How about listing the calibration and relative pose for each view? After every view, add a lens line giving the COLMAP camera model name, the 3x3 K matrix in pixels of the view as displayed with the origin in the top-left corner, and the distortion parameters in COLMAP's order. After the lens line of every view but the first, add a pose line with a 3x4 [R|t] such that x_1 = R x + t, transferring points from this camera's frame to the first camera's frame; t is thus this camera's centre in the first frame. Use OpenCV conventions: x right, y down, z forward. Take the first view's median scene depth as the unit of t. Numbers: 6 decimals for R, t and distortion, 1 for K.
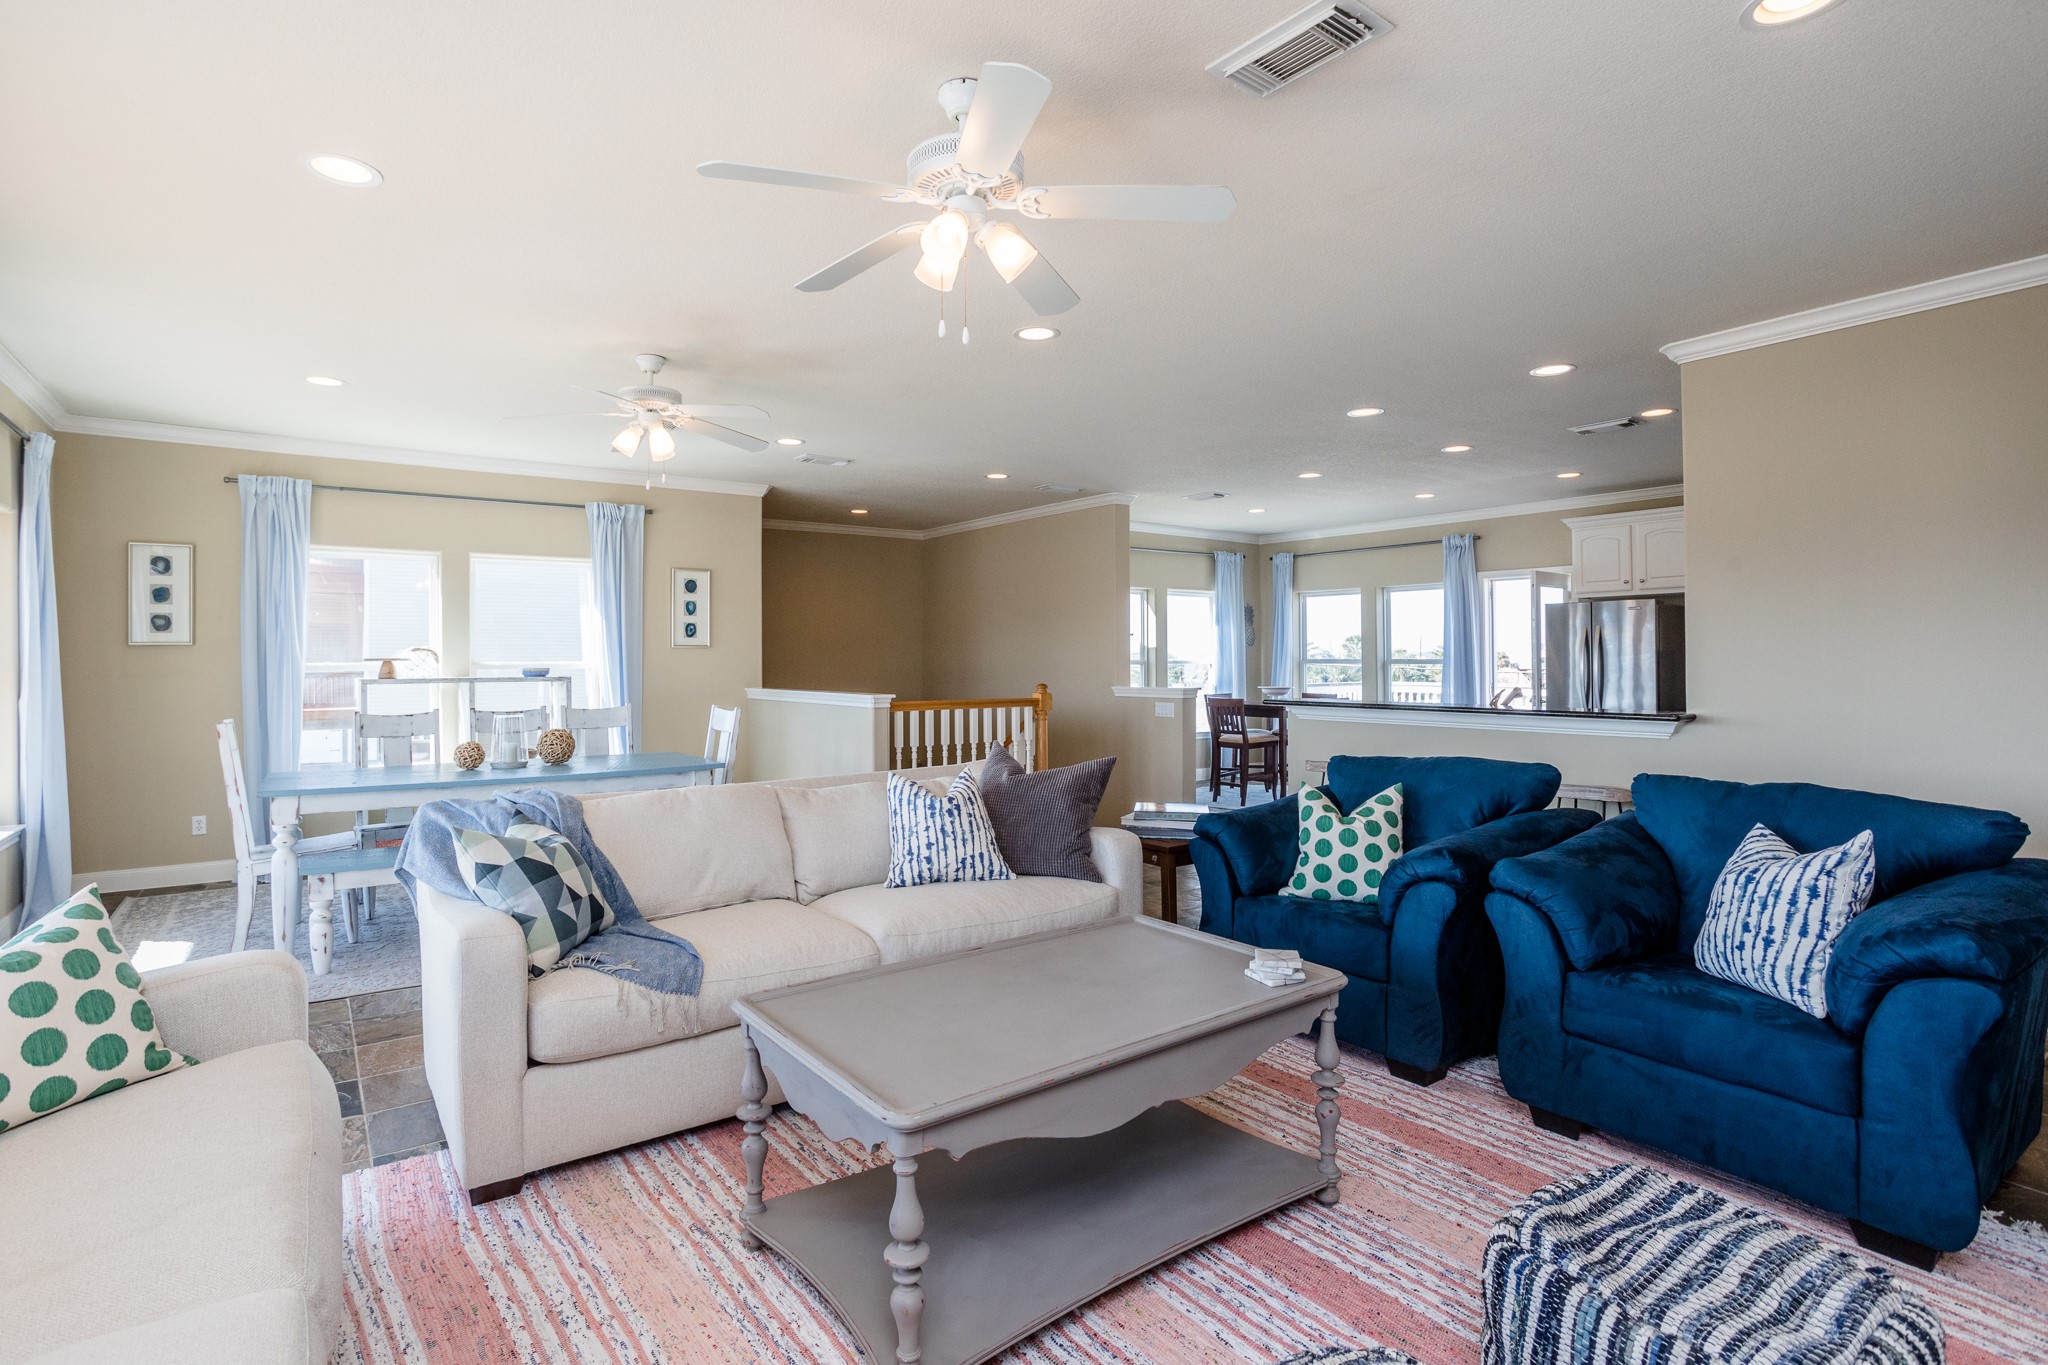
lens RADIAL K [[990.0, 0, 1003.5], [0, 990.0, 674.1], [0, 0, 1]] dist [-0.038375, 0.021936]
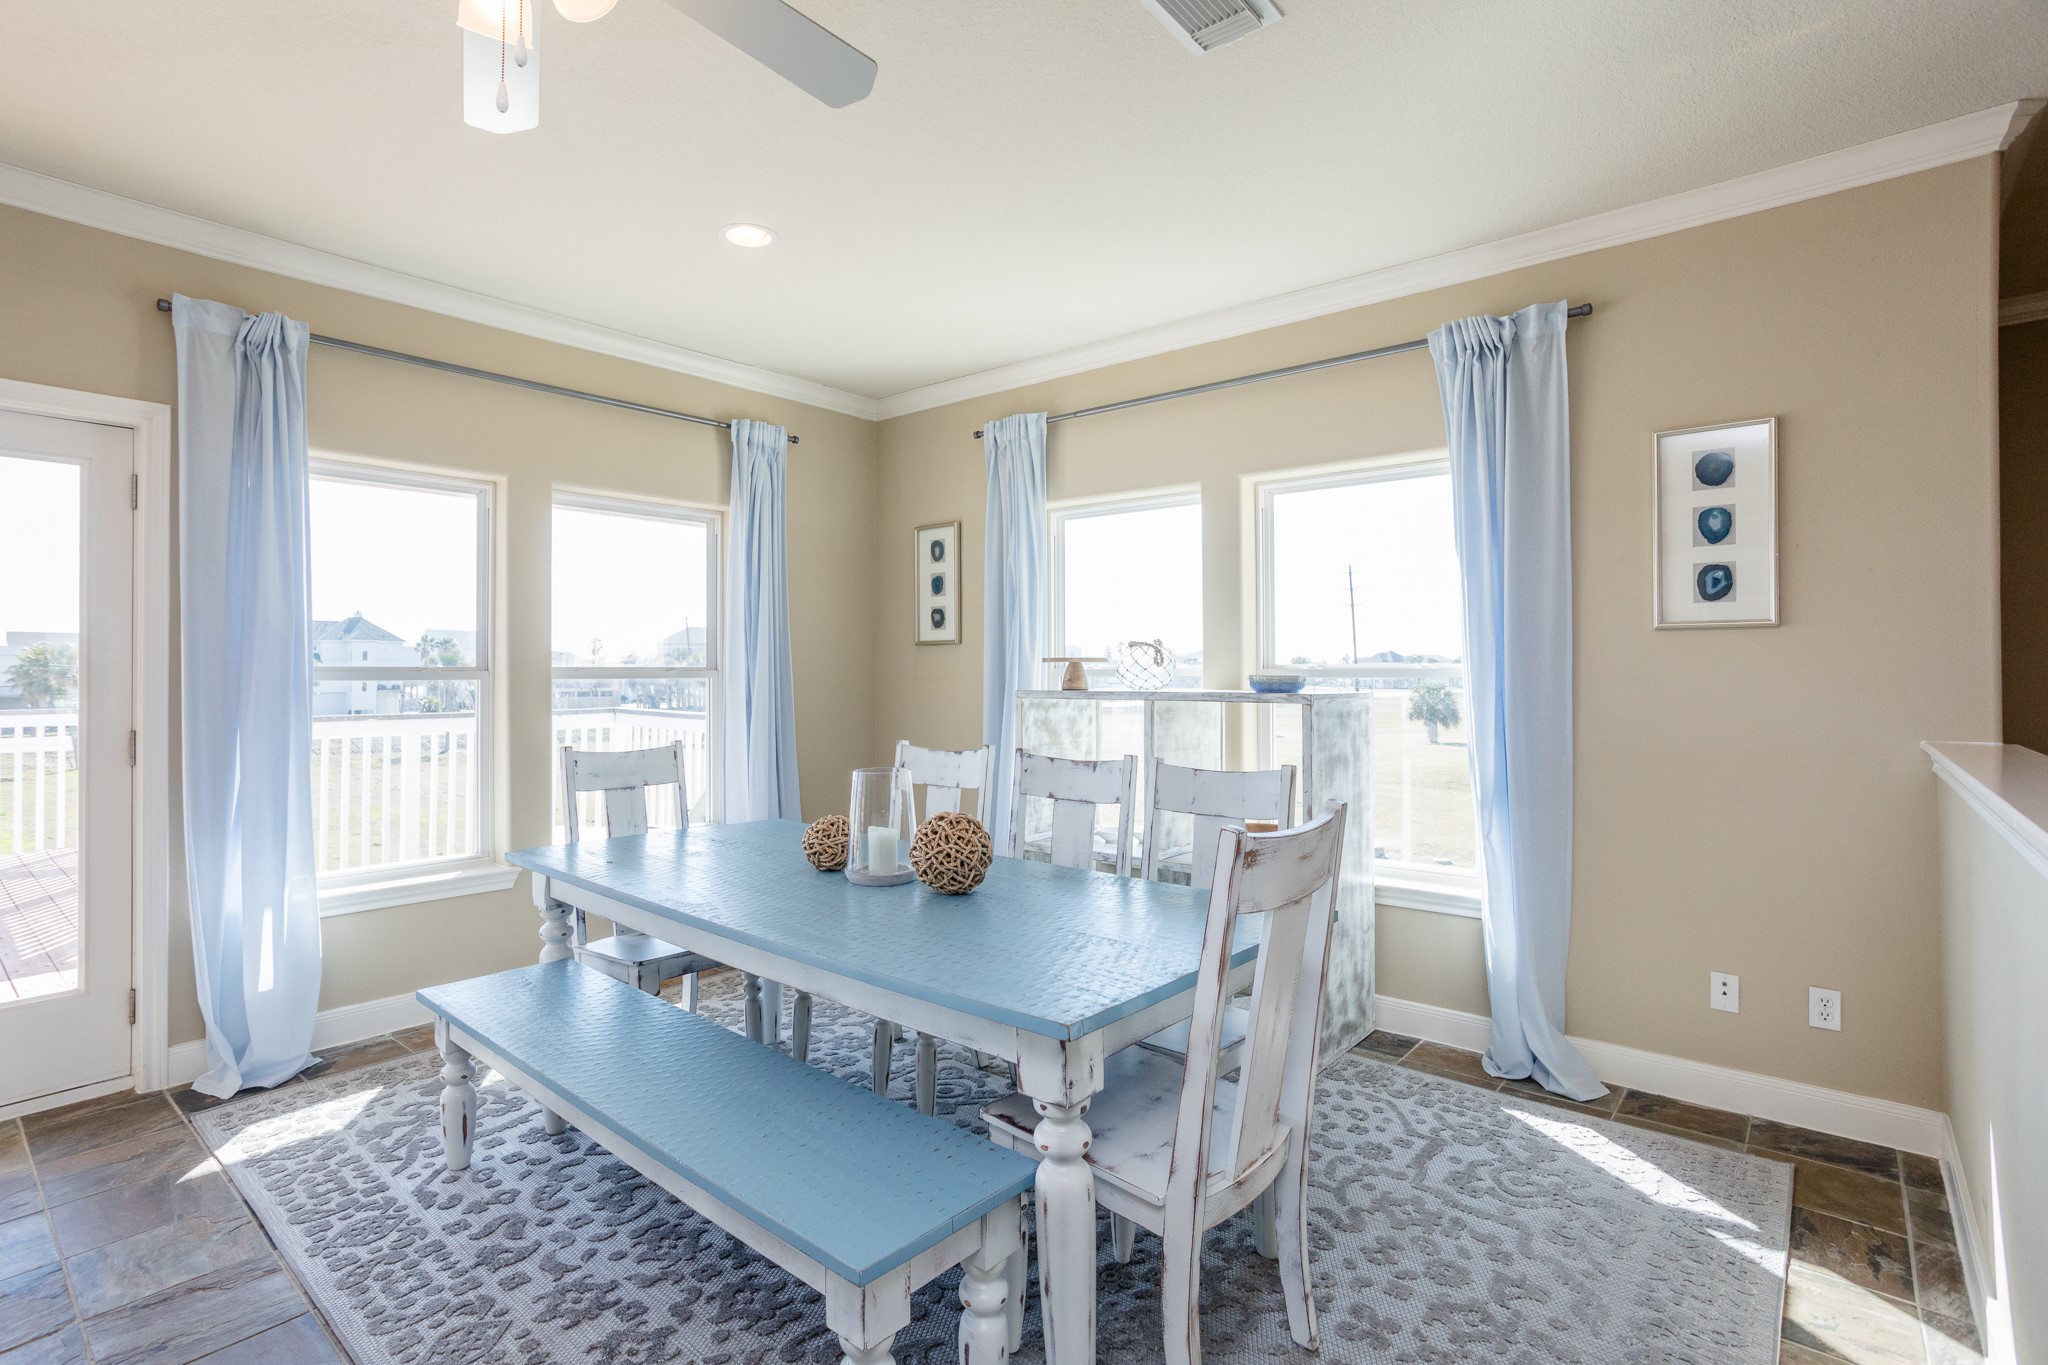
lens RADIAL K [[990.0, 0, 999.5], [0, 990.0, 654.7], [0, 0, 1]] dist [-0.038375, 0.021936]
pose [[0.234216, -0.011389, -0.972118, -0.011745], [-0.014026, 0.999788, -0.015092, -0.006972], [0.972083, 0.017170, 0.234007, 0.651084]]
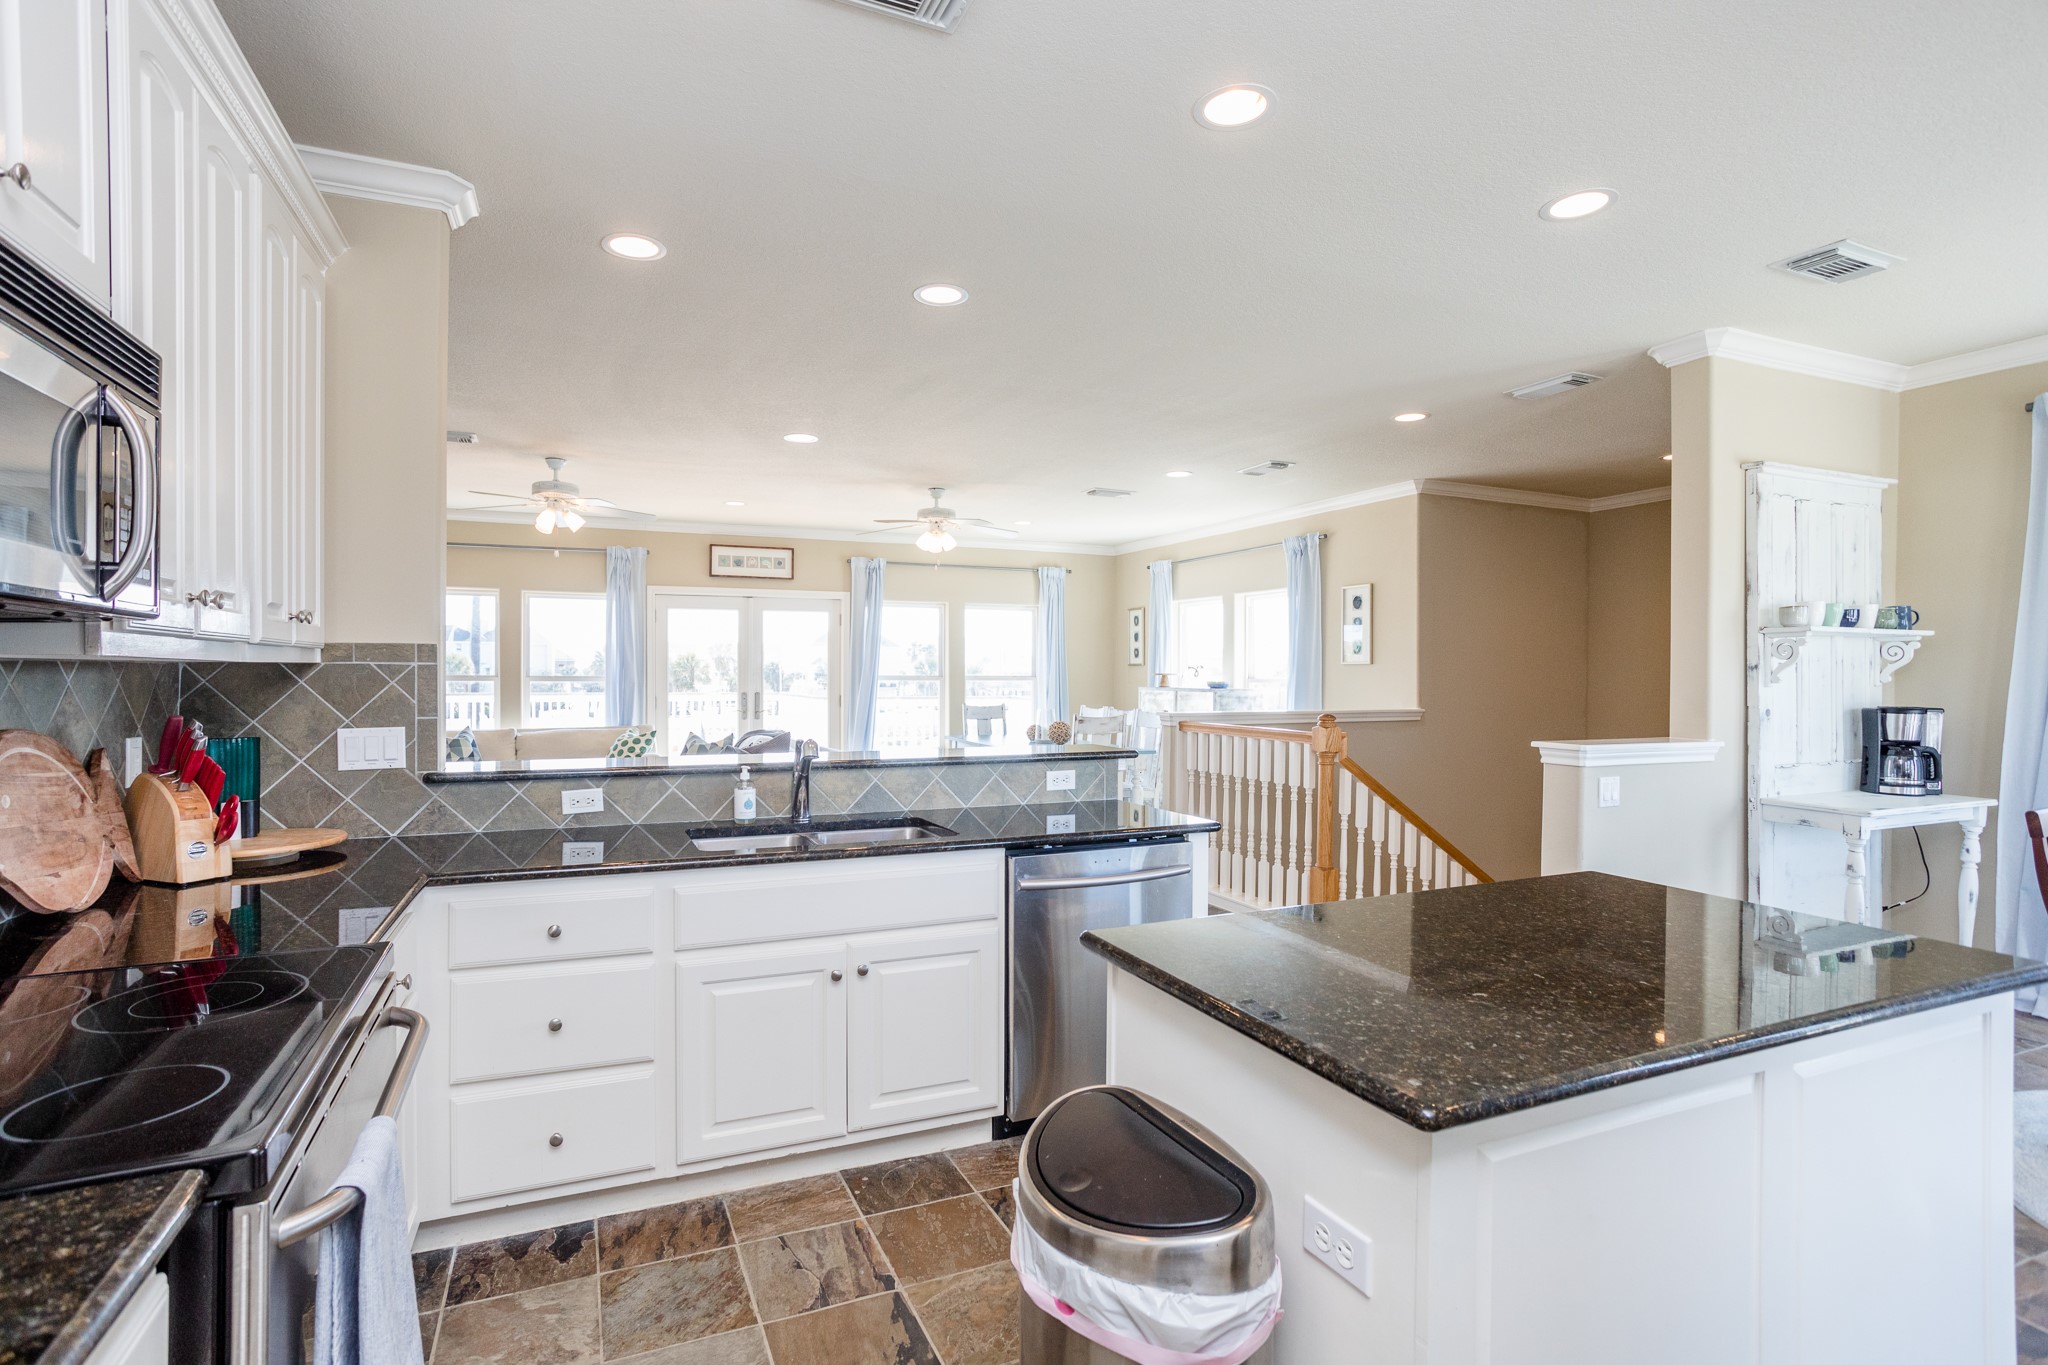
lens RADIAL K [[990.0, 0, 996.4], [0, 990.0, 680.8], [0, 0, 1]] dist [-0.038375, 0.021936]
pose [[-0.207455, 0.010855, -0.978184, 0.735351], [-0.017515, 0.999737, 0.014809, -0.018328], [0.978088, 0.020205, -0.207211, 0.861329]]
